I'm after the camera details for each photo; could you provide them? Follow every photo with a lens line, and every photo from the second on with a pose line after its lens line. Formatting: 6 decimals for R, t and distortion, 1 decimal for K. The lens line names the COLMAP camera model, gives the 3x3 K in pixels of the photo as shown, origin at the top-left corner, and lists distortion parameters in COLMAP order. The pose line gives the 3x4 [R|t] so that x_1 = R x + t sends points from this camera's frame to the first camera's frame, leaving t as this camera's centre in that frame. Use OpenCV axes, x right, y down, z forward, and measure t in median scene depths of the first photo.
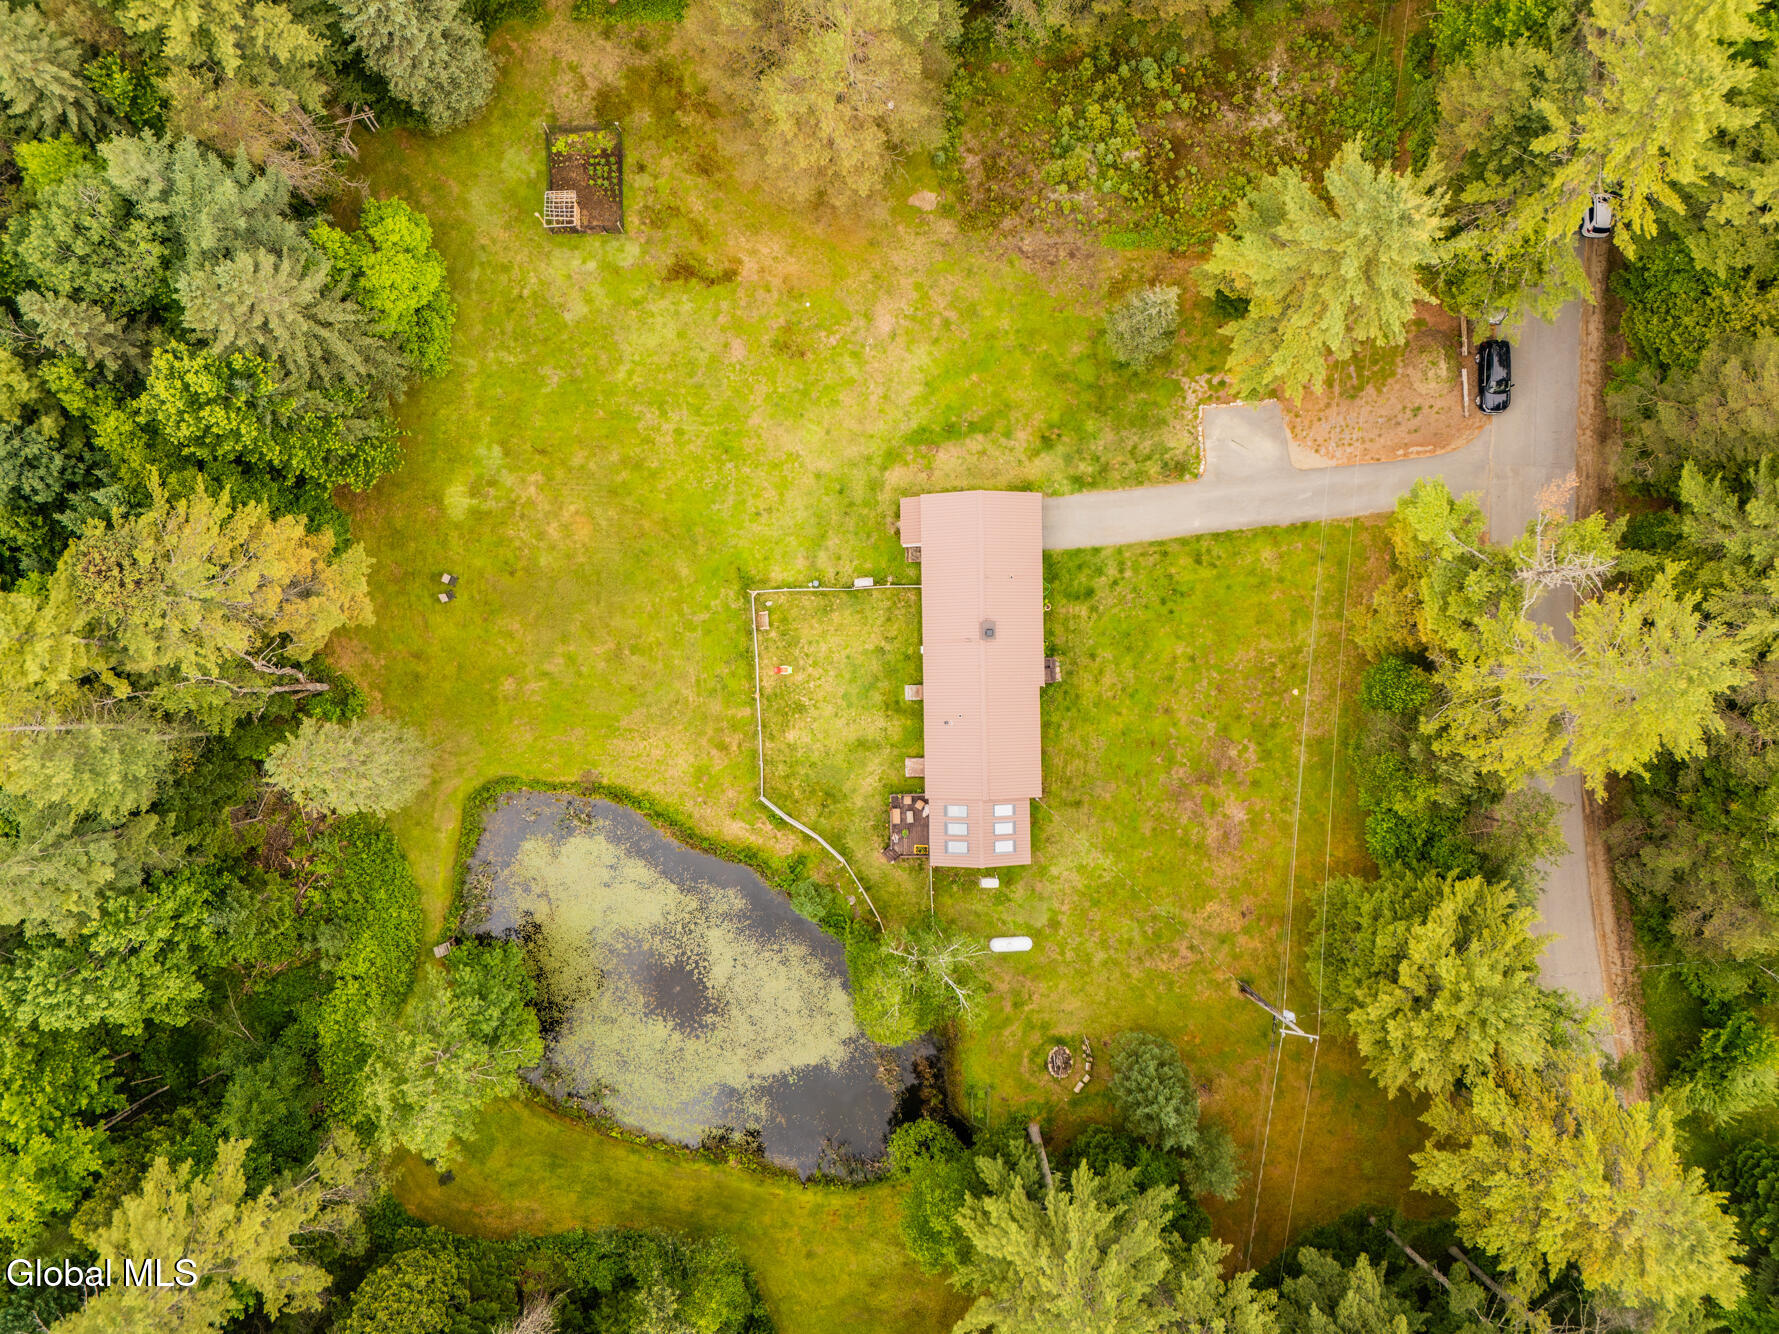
lens RADIAL K [[1315.5, 0, 889.5], [0, 1315.5, 667.0], [0, 0, 1]] dist [0.086252, -0.120015]
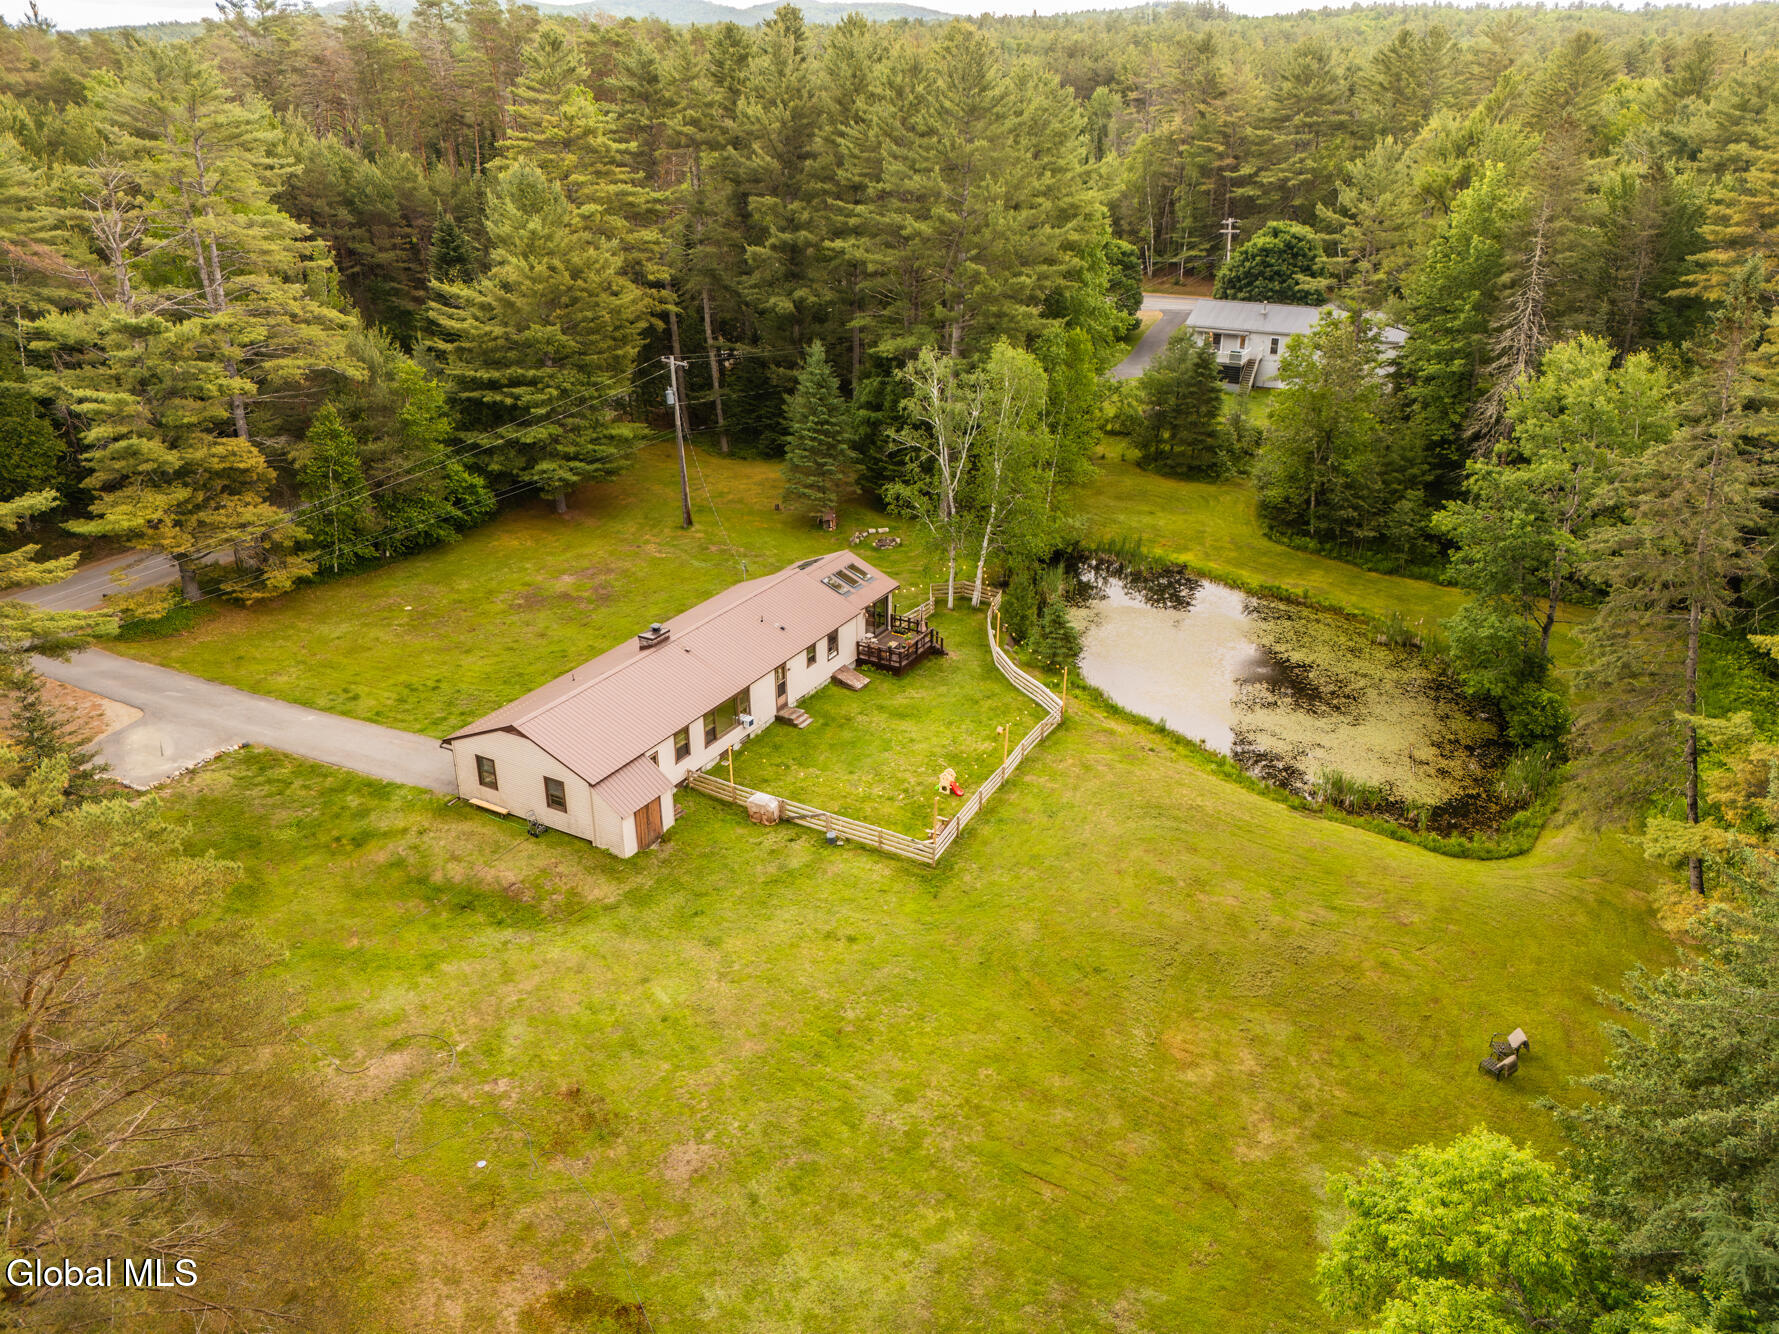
lens RADIAL K [[1315.5, 0, 889.5], [0, 1315.5, 667.0], [0, 0, 1]] dist [0.086252, -0.120015]
pose [[-0.861968, -0.219574, 0.456945, -0.328097], [0.506687, -0.343391, 0.790791, -0.485358], [-0.016727, 0.913165, 0.407247, 0.684971]]
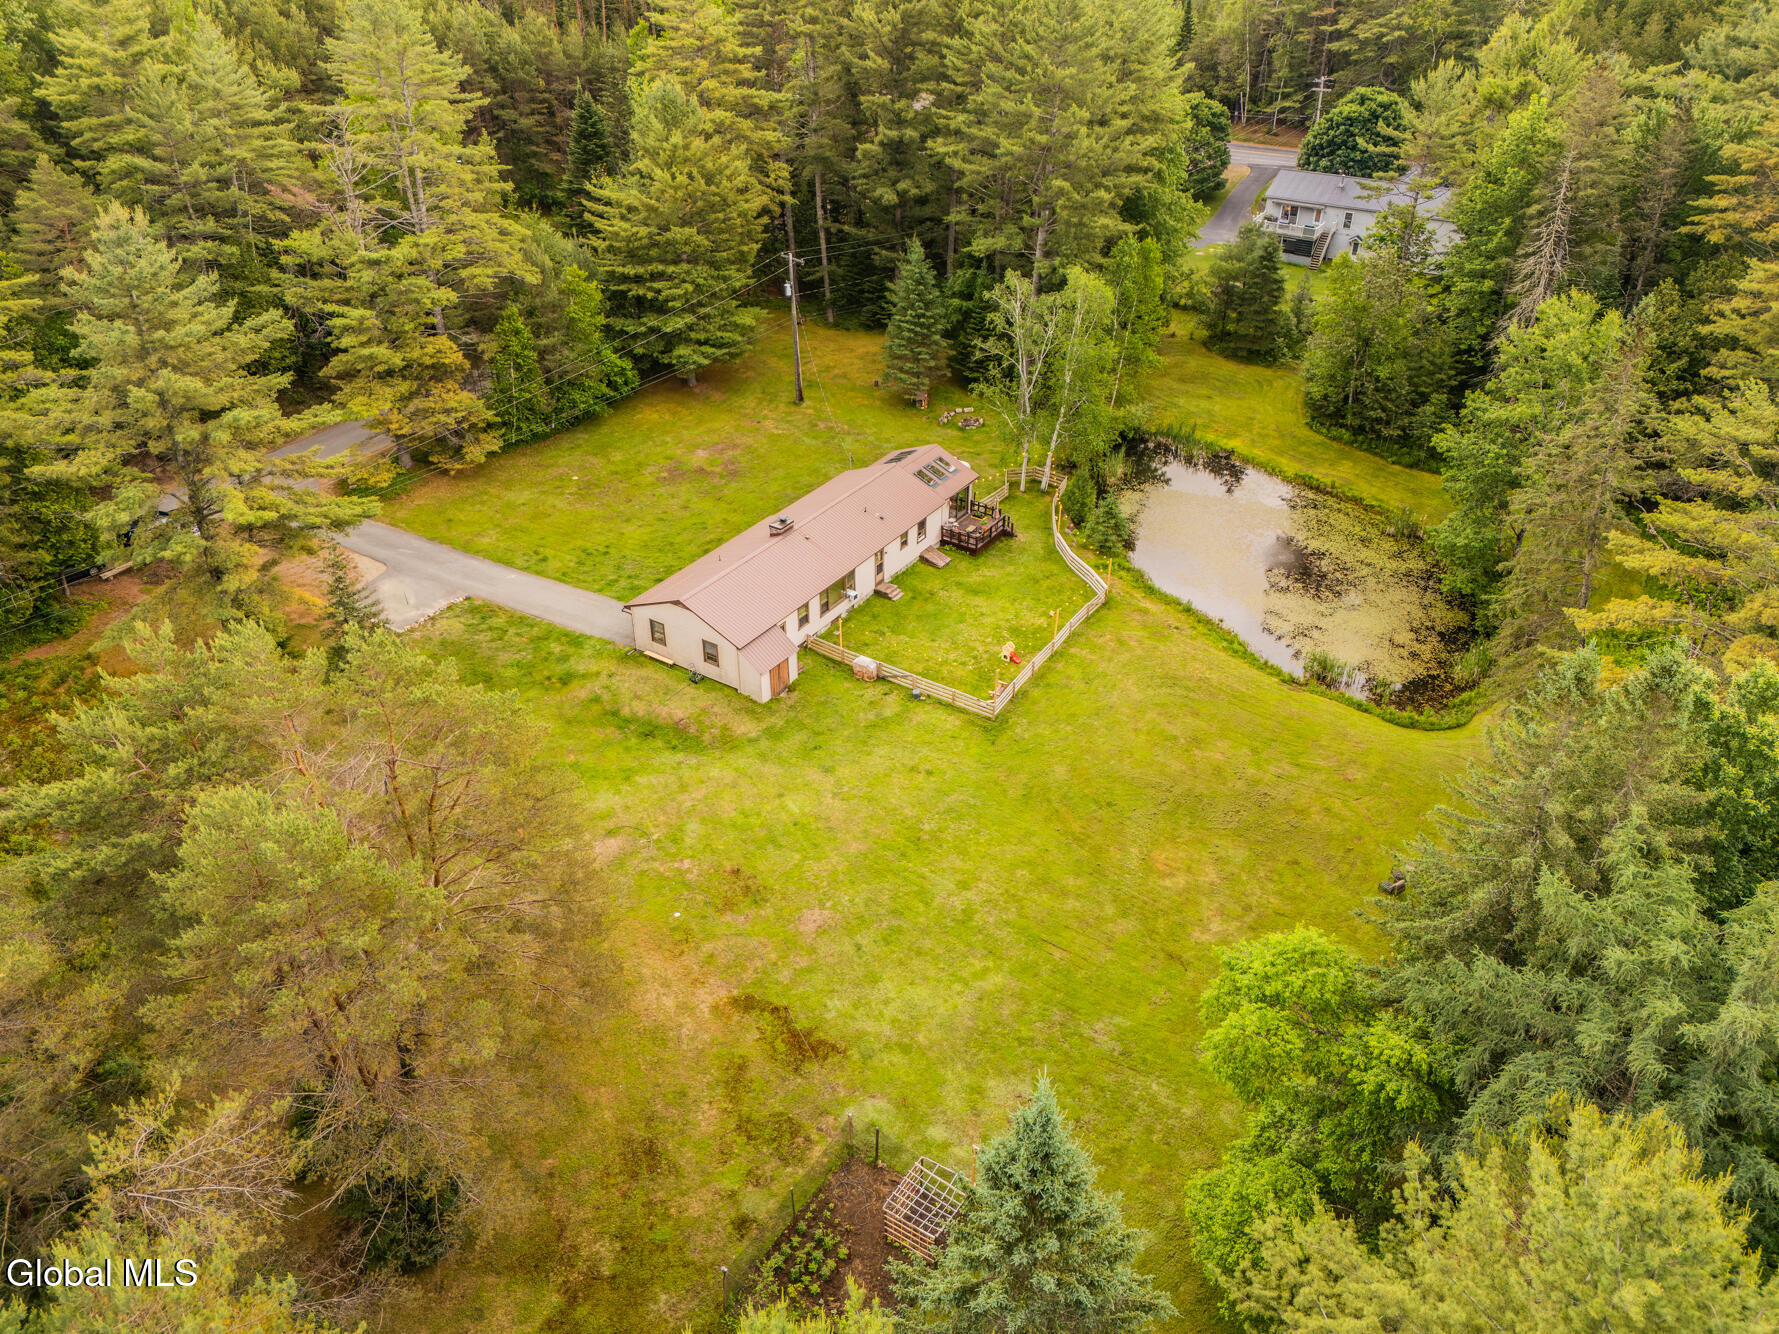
lens RADIAL K [[1315.5, 0, 889.5], [0, 1315.5, 667.0], [0, 0, 1]] dist [0.086252, -0.120015]
pose [[-0.823938, -0.322608, 0.465887, -0.393022], [0.566283, -0.437961, 0.698222, -0.597100], [-0.021212, 0.839115, 0.543540, 0.565290]]
